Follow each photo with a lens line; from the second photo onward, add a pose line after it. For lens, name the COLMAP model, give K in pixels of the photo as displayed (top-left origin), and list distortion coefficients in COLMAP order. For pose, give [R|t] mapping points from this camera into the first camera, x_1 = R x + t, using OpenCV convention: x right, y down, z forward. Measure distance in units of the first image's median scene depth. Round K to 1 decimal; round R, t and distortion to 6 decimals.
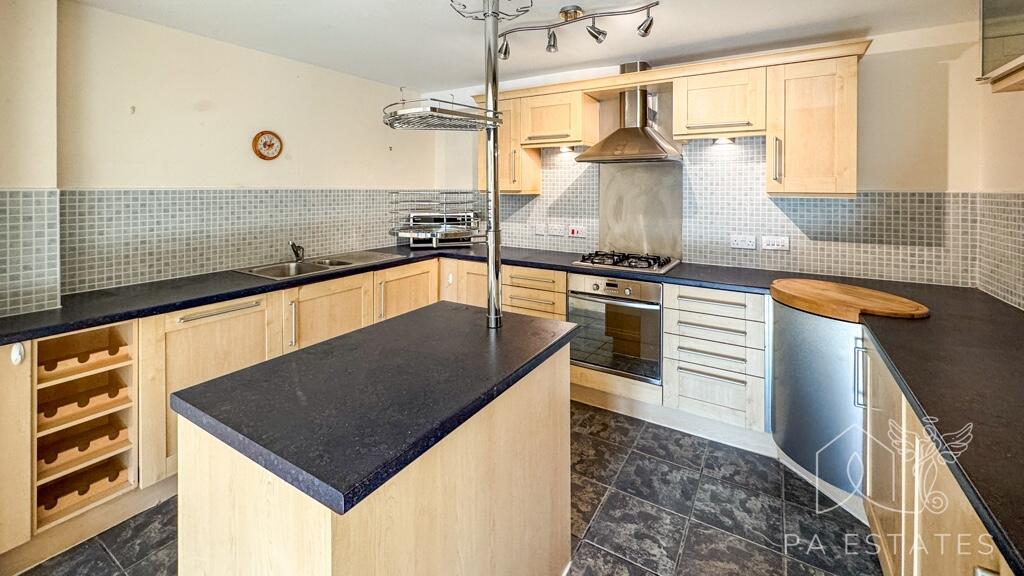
lens RADIAL K [[419.1, 0, 512.2], [0, 419.1, 190.0], [0, 0, 1]] dist [-0.004134, -0.000182]
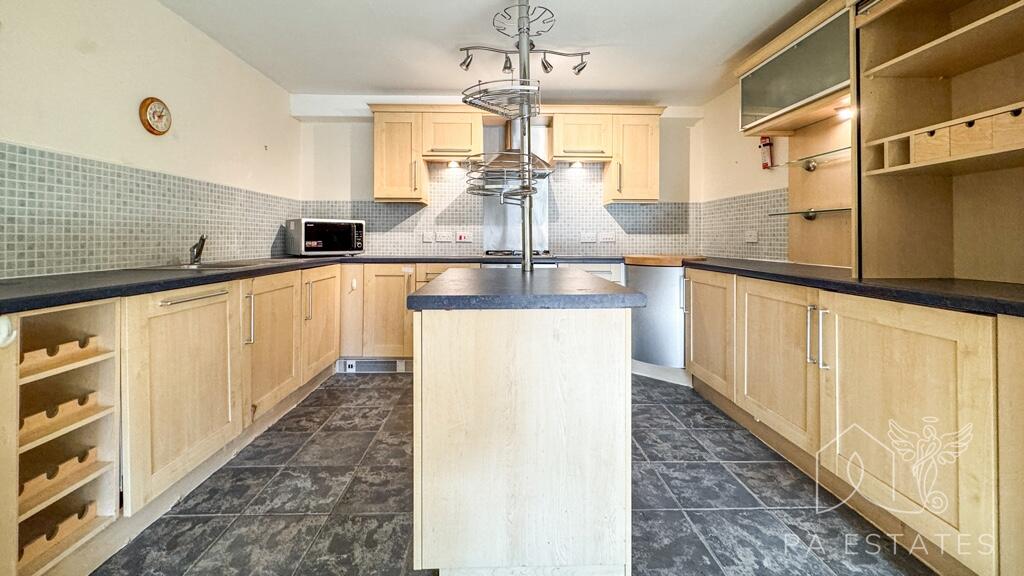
lens RADIAL K [[421.0, 0, 508.9], [0, 421.0, 236.5], [0, 0, 1]] dist [0.000364, 0.000497]
pose [[0.833042, -0.002281, 0.553205, -0.541091], [0.007754, 0.999941, -0.007555, 0.152562], [-0.553155, 0.010583, 0.833011, -0.037461]]
